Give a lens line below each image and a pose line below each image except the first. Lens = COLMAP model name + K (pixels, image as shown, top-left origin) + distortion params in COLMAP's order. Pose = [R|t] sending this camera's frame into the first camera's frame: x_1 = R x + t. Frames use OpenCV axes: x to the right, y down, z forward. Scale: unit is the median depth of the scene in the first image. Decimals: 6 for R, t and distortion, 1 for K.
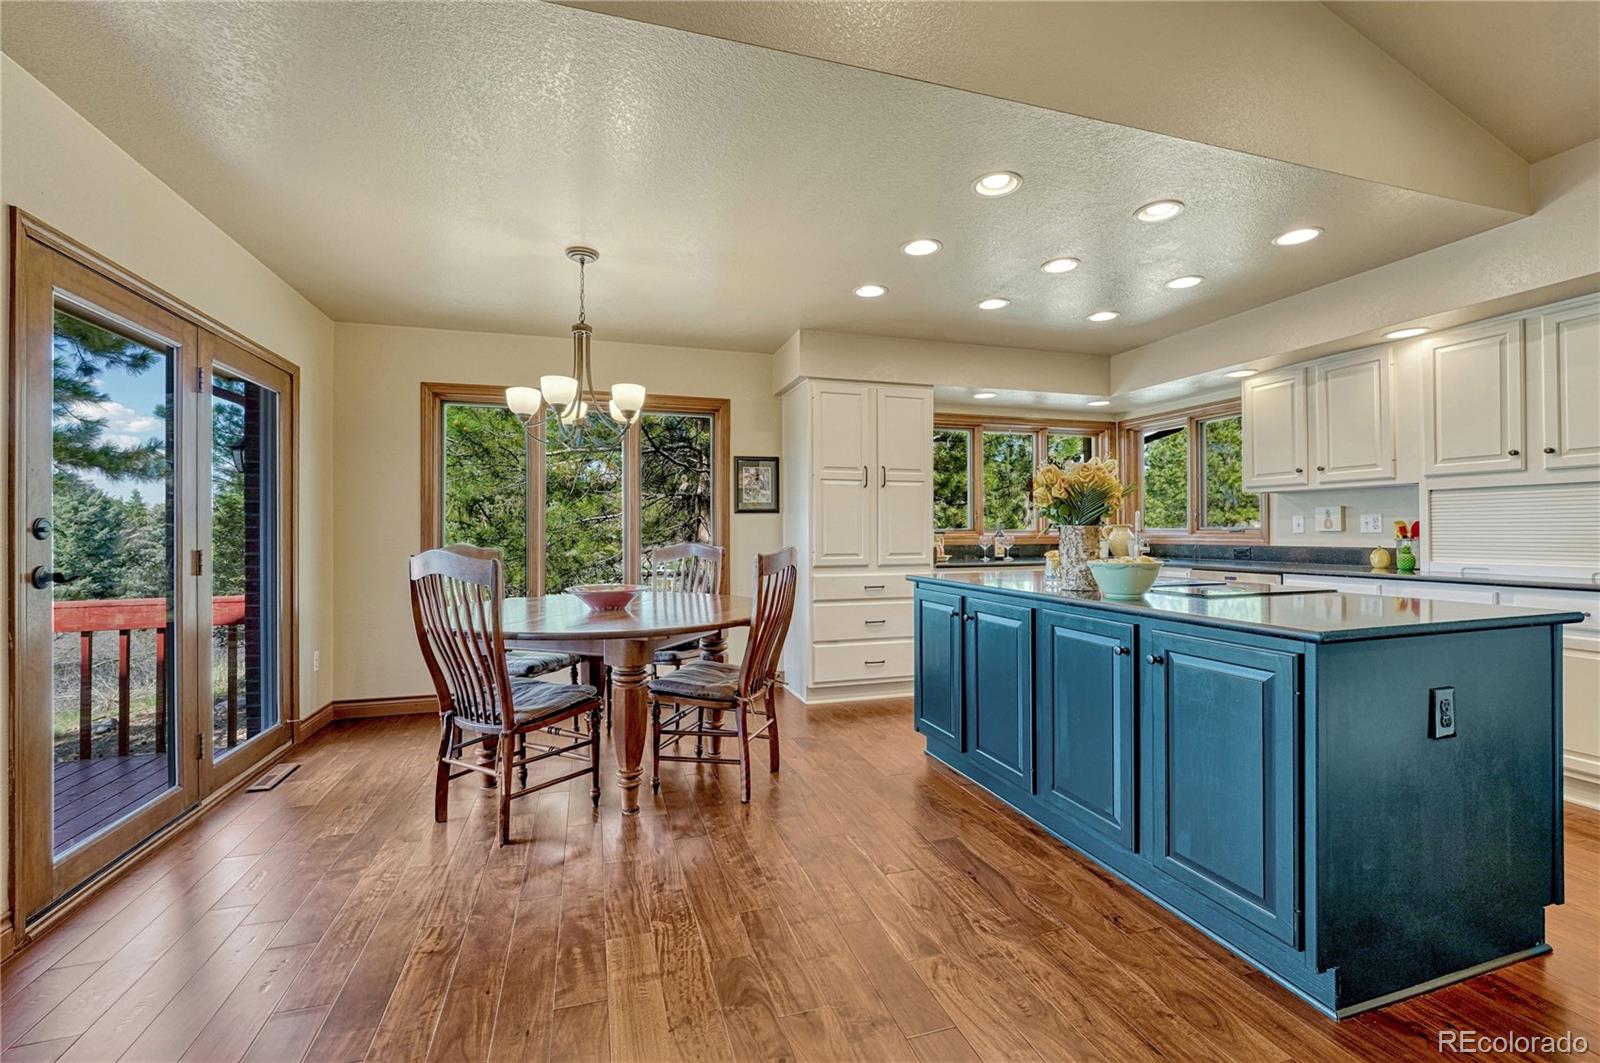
lens RADIAL K [[666.5, 0, 800.5], [0, 666.5, 536.4], [0, 0, 1]] dist [-0.008760, -0.000466]
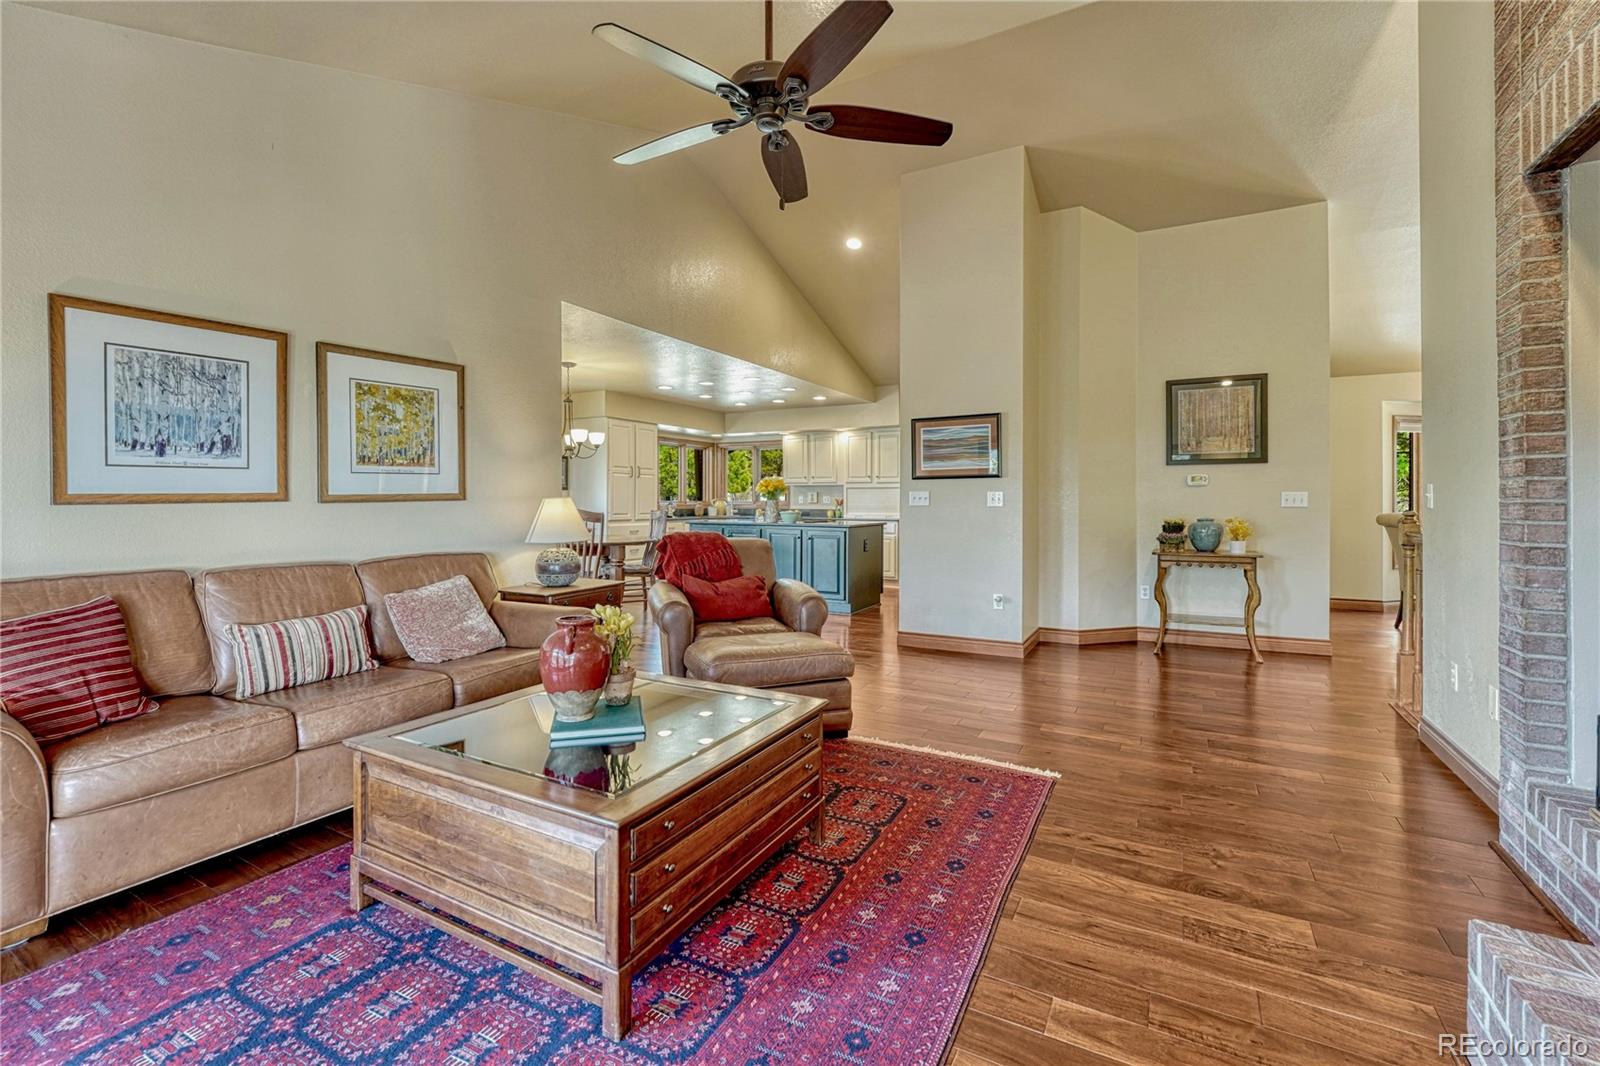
lens RADIAL K [[670.3, 0, 800.6], [0, 670.3, 503.3], [0, 0, 1]] dist [-0.008486, -0.000066]
pose [[0.721127, 0.003481, 0.692794, -1.034809], [-0.002616, 0.999994, -0.002301, -0.000023], [-0.692798, -0.000154, 0.721132, -0.812609]]
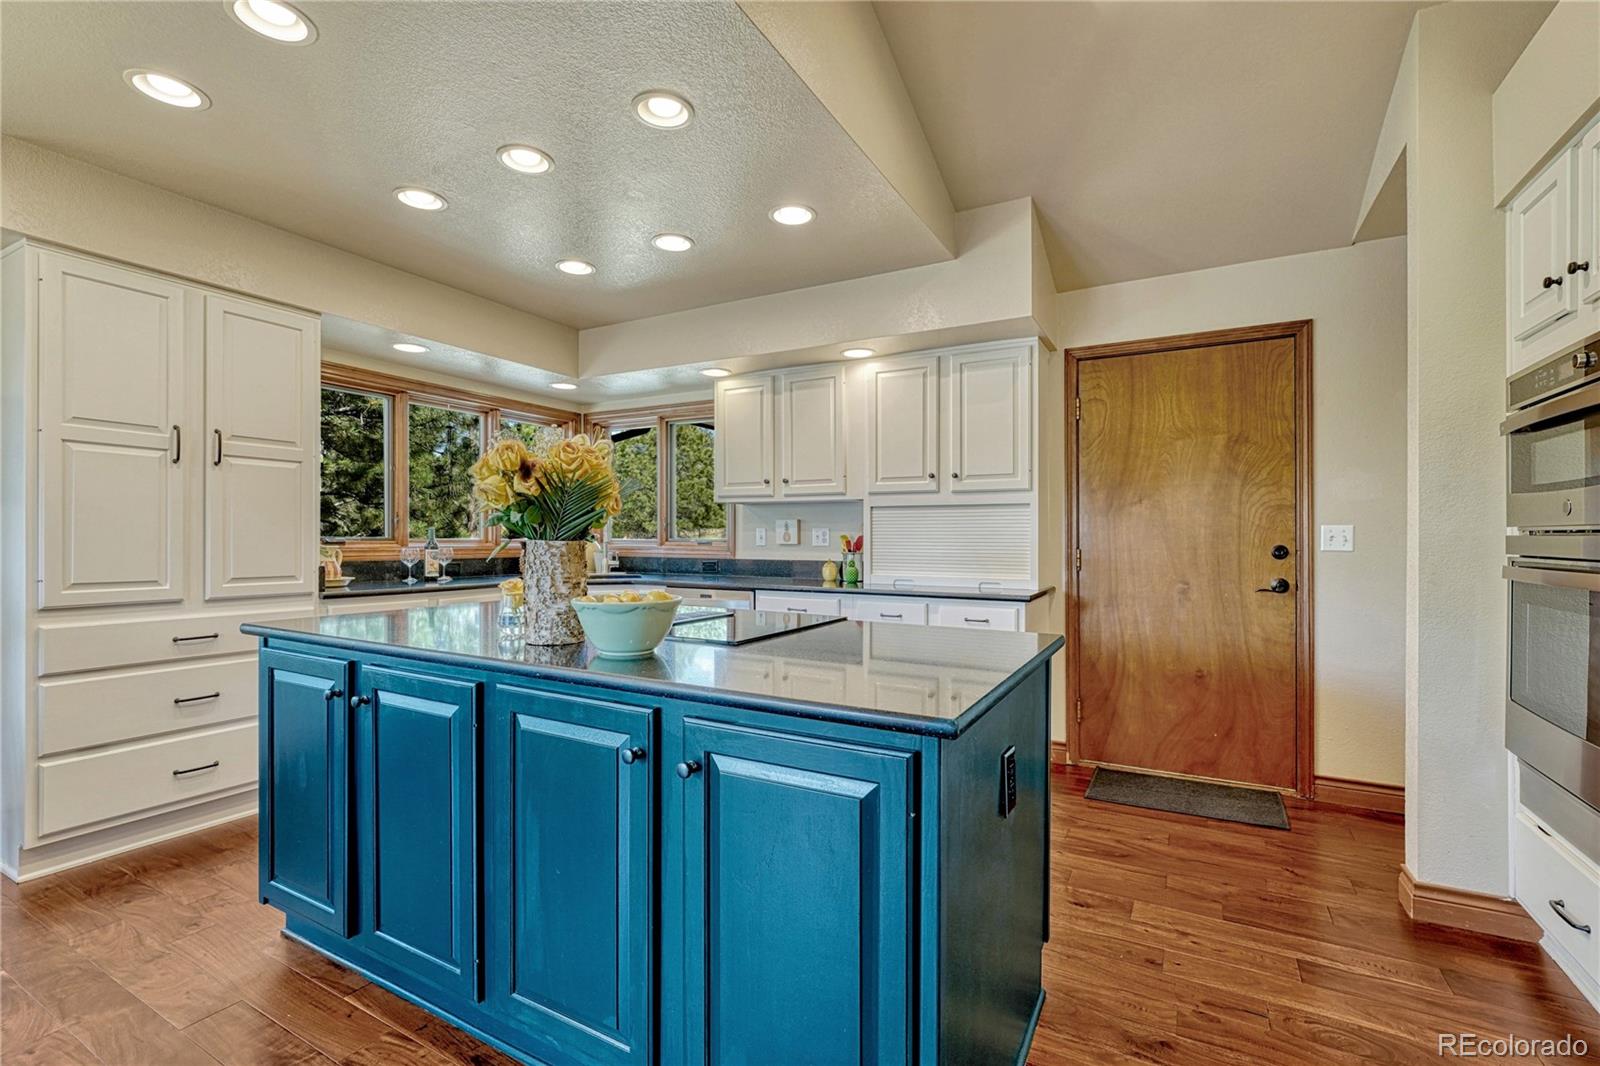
lens RADIAL K [[706.8, 0, 794.7], [0, 706.8, 539.2], [0, 0, 1]] dist [-0.008278, -0.000032]
pose [[0.727067, 0.007969, 0.686520, 0.086275], [-0.004358, 0.999966, -0.006993, -0.009431], [-0.686552, 0.002093, 0.727078, 0.249156]]
